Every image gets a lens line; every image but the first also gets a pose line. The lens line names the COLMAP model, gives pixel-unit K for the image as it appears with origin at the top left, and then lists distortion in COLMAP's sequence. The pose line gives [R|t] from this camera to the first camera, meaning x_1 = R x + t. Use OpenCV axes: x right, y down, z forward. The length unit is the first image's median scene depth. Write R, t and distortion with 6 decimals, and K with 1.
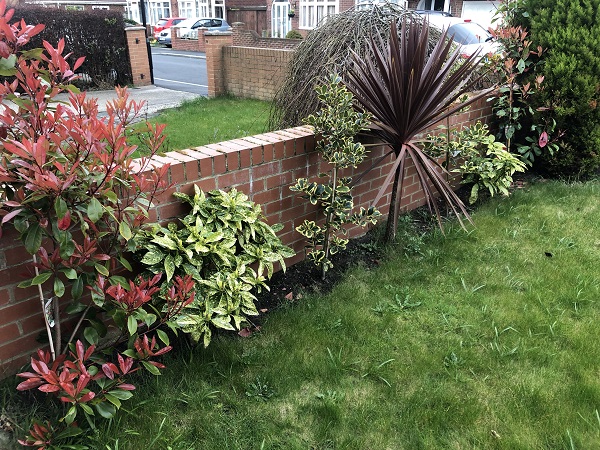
lens RADIAL K [[494.3, 0, 298.8], [0, 494.3, 224.2], [0, 0, 1]] dist [0.030073, -0.036084]
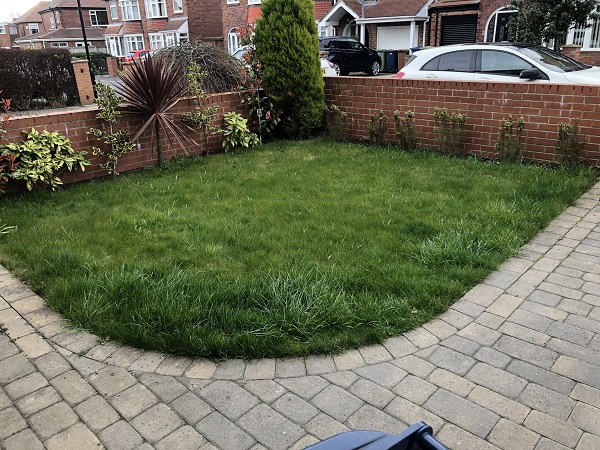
lens RADIAL K [[494.3, 0, 300.0], [0, 494.3, 225.5], [0, 0, 1]] dist [0.030073, -0.036084]
pose [[0.999094, -0.042536, 0.001497, 0.239242], [0.042562, 0.998215, -0.041905, 0.123580], [0.000288, 0.041930, 0.999120, -0.305539]]
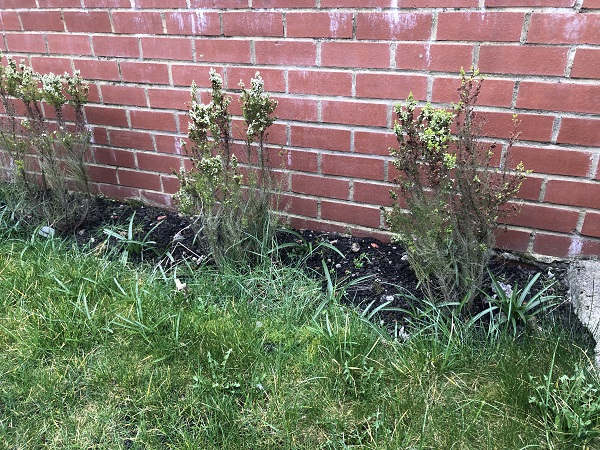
lens RADIAL K [[494.3, 0, 298.4], [0, 494.3, 223.4], [0, 0, 1]] dist [0.030073, -0.036084]
pose [[0.932081, -0.180067, 0.314325, 0.458855], [0.166194, 0.983560, 0.070630, 0.019543], [-0.321876, -0.013594, 0.946684, 0.119695]]
